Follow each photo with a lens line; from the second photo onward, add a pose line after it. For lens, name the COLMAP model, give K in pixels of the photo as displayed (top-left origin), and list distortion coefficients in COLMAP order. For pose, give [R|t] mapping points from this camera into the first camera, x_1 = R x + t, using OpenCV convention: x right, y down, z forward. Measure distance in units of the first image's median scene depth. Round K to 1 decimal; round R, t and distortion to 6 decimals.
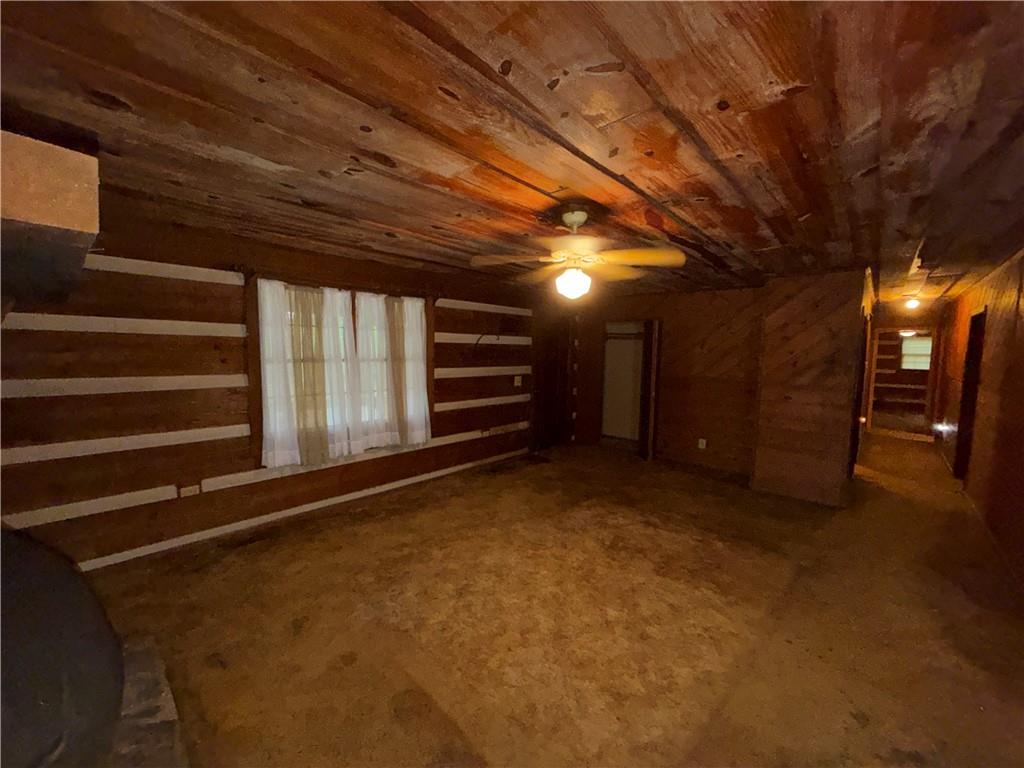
lens RADIAL K [[409.2, 0, 510.1], [0, 409.2, 386.2], [0, 0, 1]] dist [-0.001286, 0.000073]
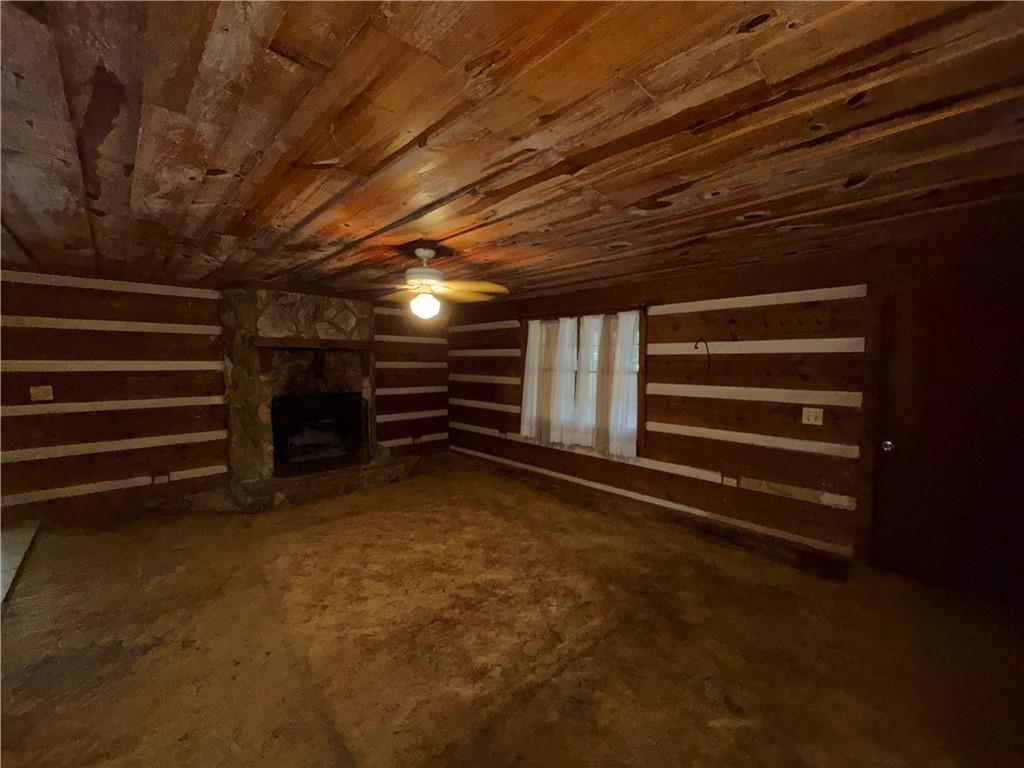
lens RADIAL K [[409.2, 0, 510.1], [0, 409.2, 386.2], [0, 0, 1]] dist [-0.001286, 0.000073]
pose [[-0.072251, 0.046128, -0.996319, 0.973416], [-0.092748, 0.994291, 0.052760, -0.071930], [0.993065, 0.096219, -0.067561, 0.967857]]
